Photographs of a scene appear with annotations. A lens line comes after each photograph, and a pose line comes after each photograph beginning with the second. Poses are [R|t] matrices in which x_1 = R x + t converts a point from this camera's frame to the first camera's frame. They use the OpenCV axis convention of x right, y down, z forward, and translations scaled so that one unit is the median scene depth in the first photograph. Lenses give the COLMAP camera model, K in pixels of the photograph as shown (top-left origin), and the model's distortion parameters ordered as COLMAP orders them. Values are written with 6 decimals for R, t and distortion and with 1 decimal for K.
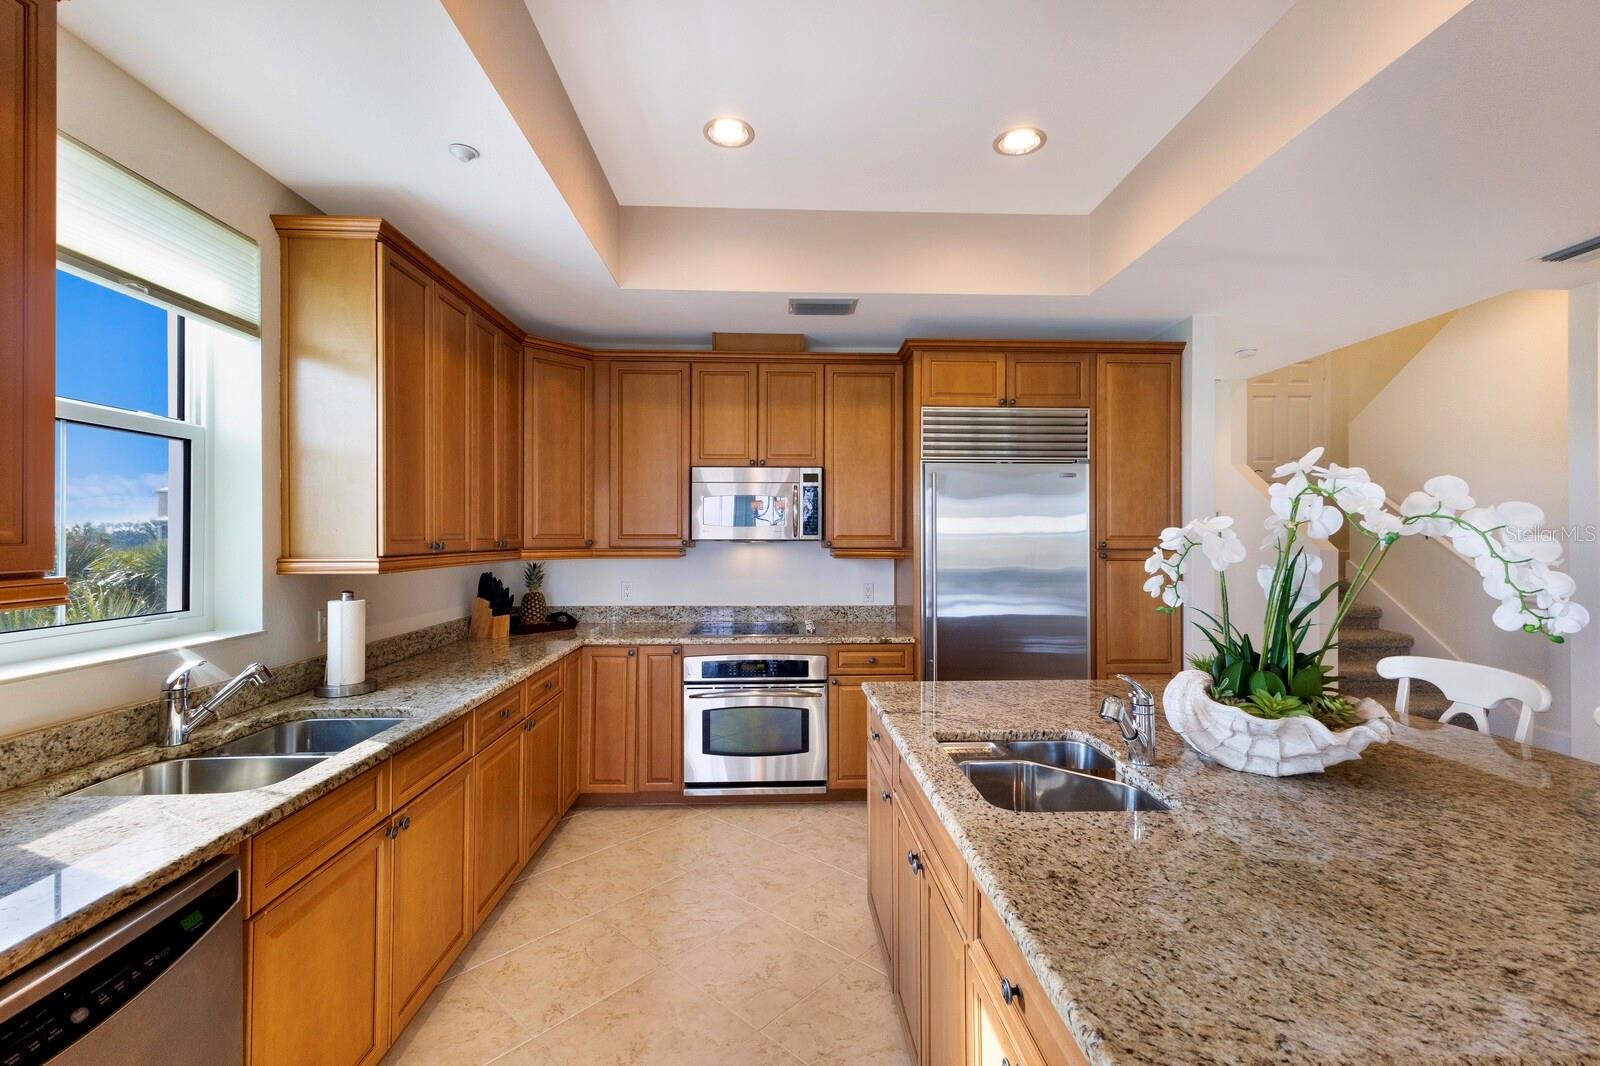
lens RADIAL K [[691.2, 0, 802.0], [0, 691.2, 532.6], [0, 0, 1]] dist [0.013863, -0.001163]
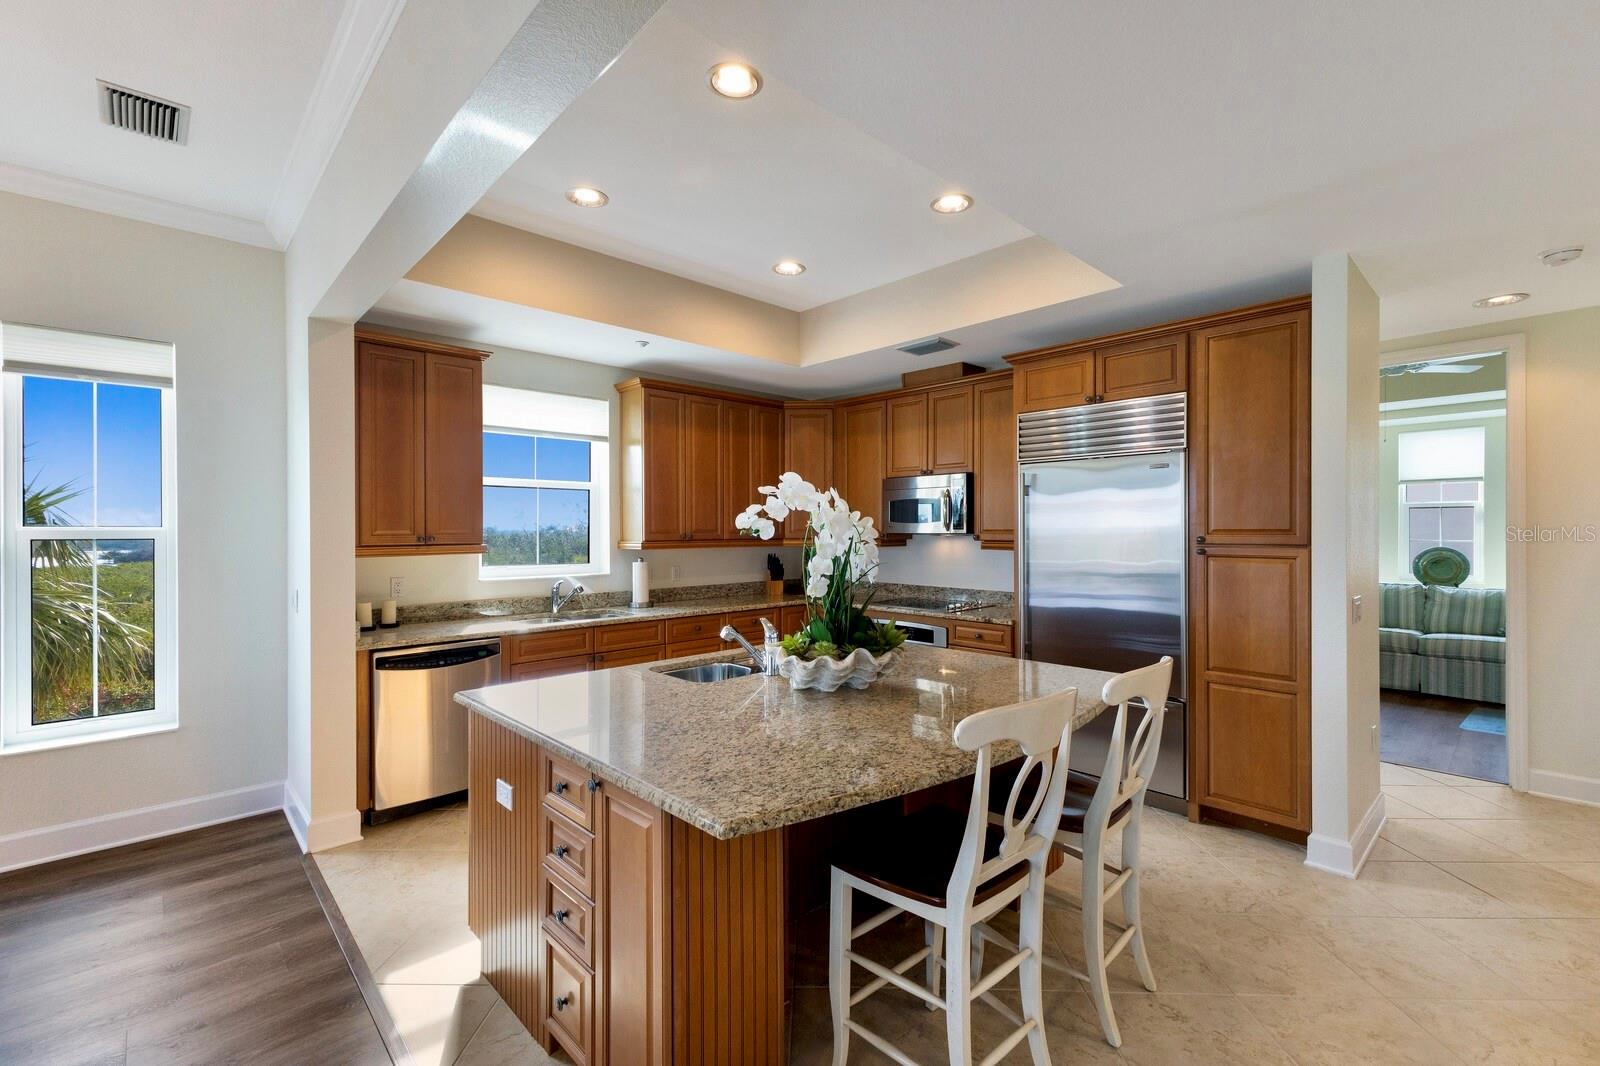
lens RADIAL K [[691.2, 0, 815.3], [0, 691.2, 536.1], [0, 0, 1]] dist [0.013863, -0.001163]
pose [[0.668332, 0.004891, -0.743847, 0.779963], [0.006632, 0.999899, 0.012534, -0.002071], [0.743833, -0.013310, 0.668233, 0.008949]]
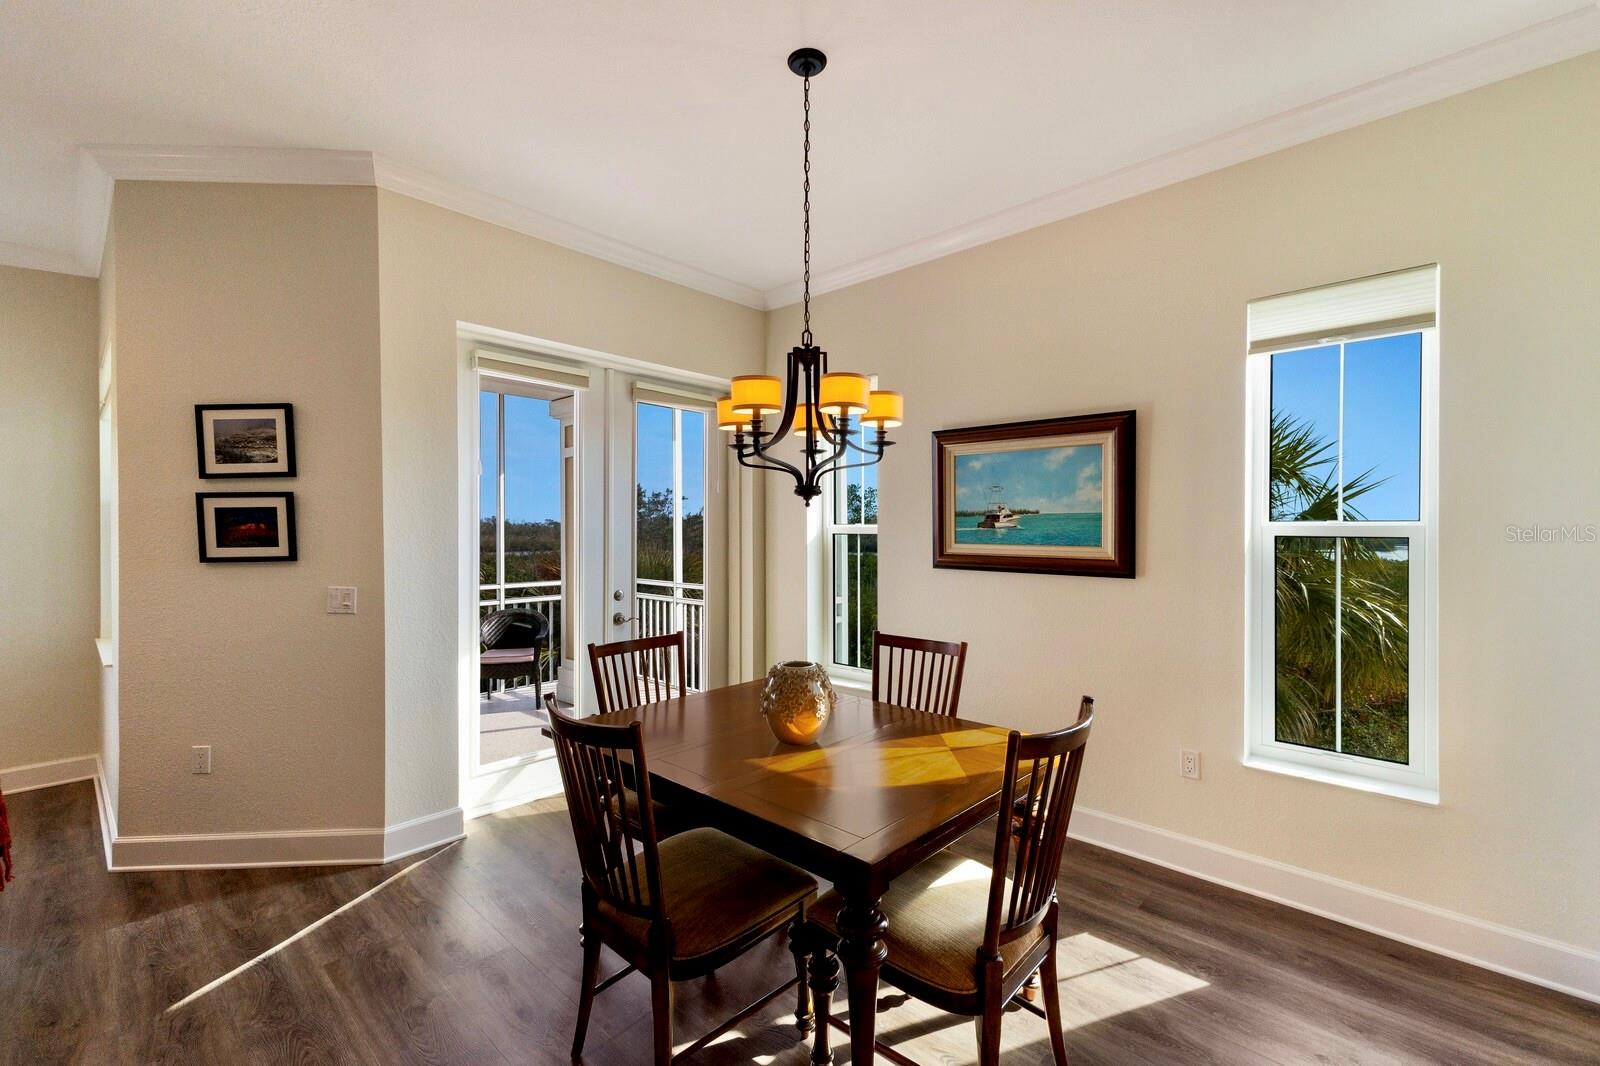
lens RADIAL K [[691.2, 0, 800.4], [0, 691.2, 525.8], [0, 0, 1]] dist [0.013863, -0.001163]
pose [[-0.706575, -0.005650, -0.707616, 0.429871], [-0.001268, 0.999977, -0.006719, 0.003092], [0.707637, -0.003850, -0.706565, 0.037698]]
